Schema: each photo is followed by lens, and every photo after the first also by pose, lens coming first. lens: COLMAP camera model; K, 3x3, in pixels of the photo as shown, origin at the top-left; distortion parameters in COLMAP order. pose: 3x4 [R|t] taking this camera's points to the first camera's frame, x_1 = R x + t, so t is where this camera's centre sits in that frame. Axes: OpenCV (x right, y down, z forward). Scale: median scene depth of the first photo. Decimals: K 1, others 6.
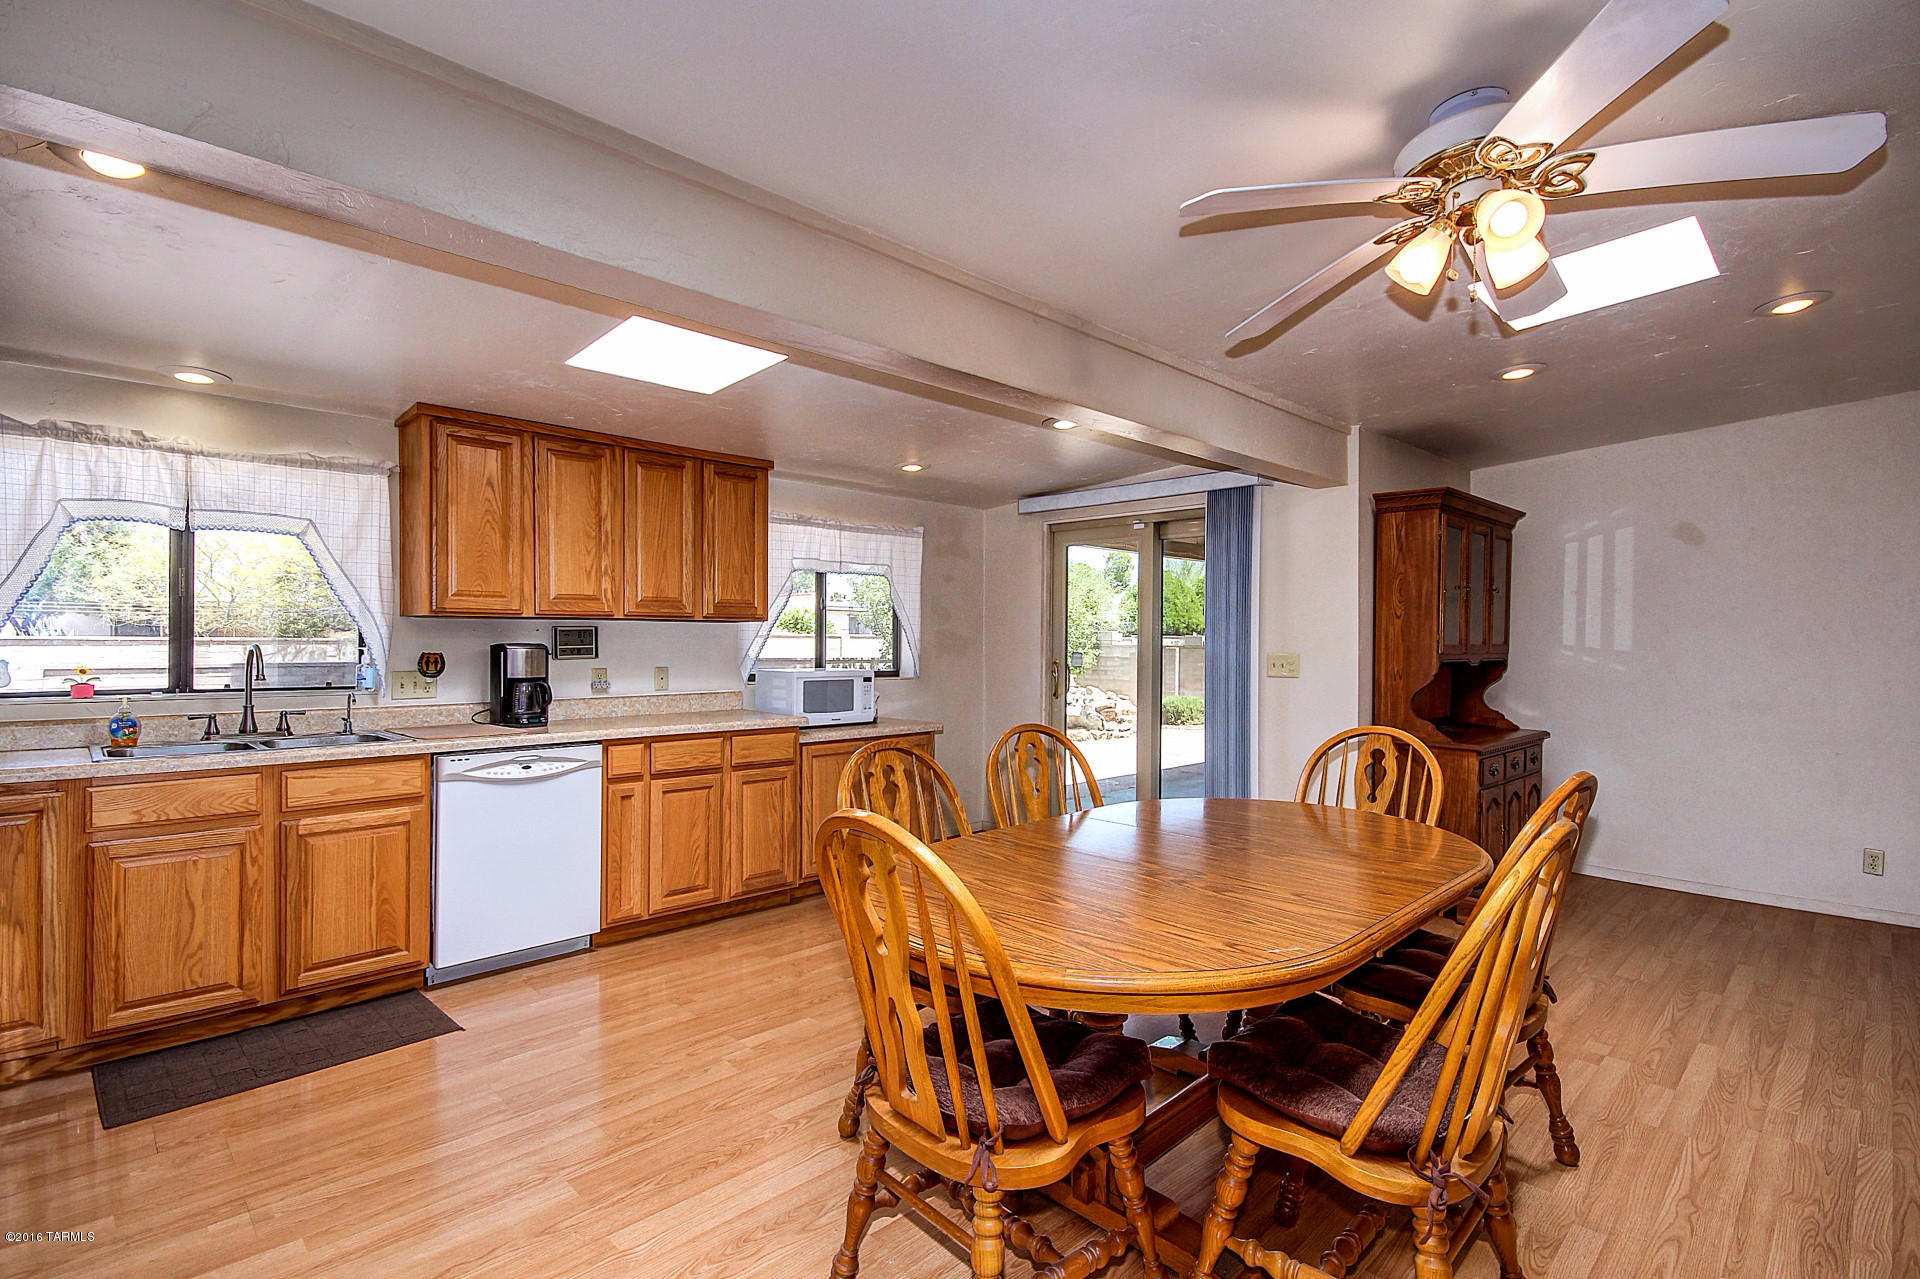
lens RADIAL K [[891.6, 0, 1015.2], [0, 891.6, 645.5], [0, 0, 1]] dist [-0.002653, 0.000782]
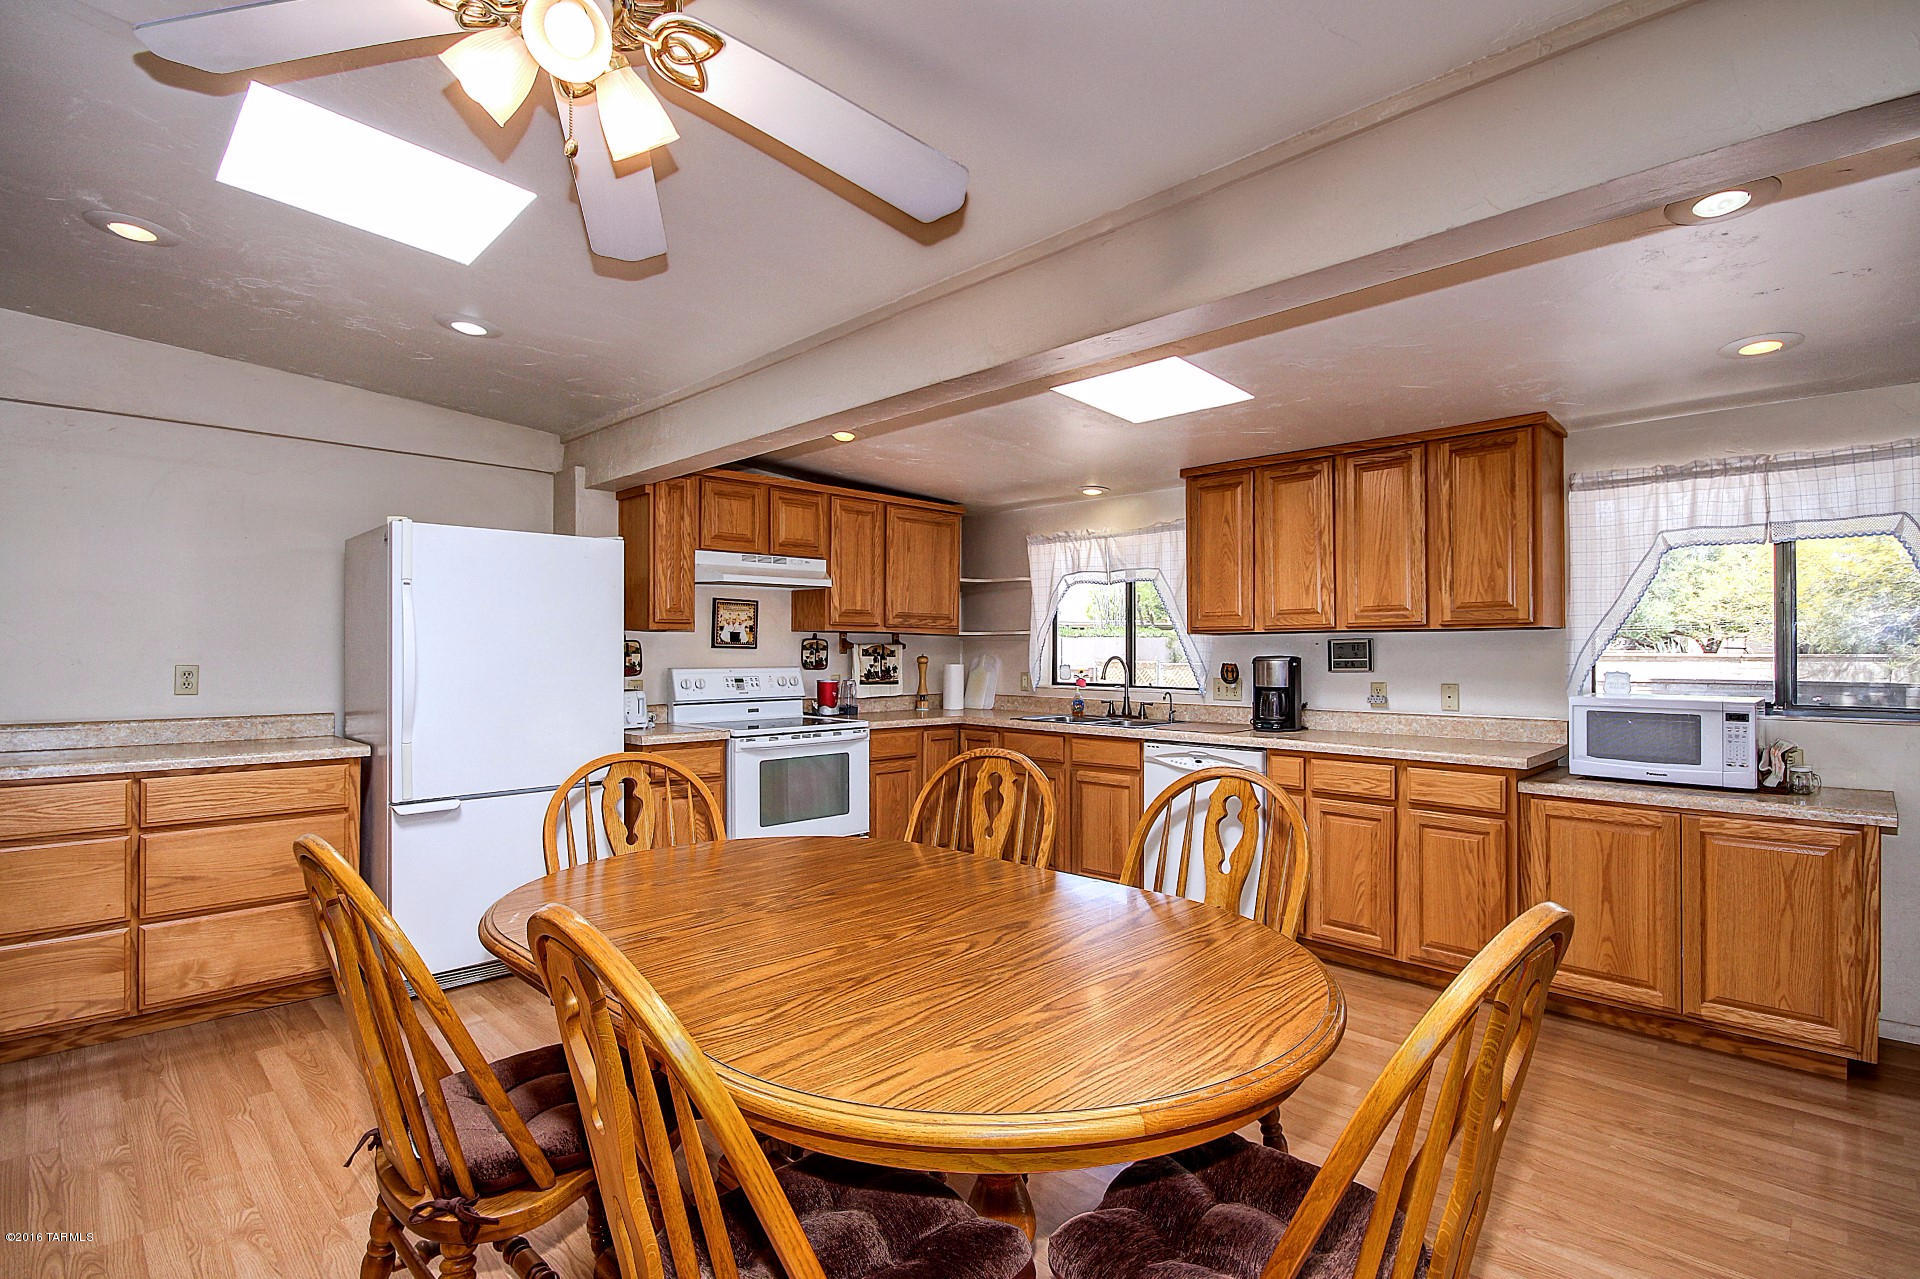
lens RADIAL K [[917.0, 0, 974.6], [0, 917.0, 646.4], [0, 0, 1]] dist [-0.002138, -0.001398]
pose [[-0.013886, -0.012042, -0.999831, 0.558031], [-0.006445, 0.999908, -0.011954, 0.001488], [0.999883, 0.006277, -0.013962, 0.606556]]
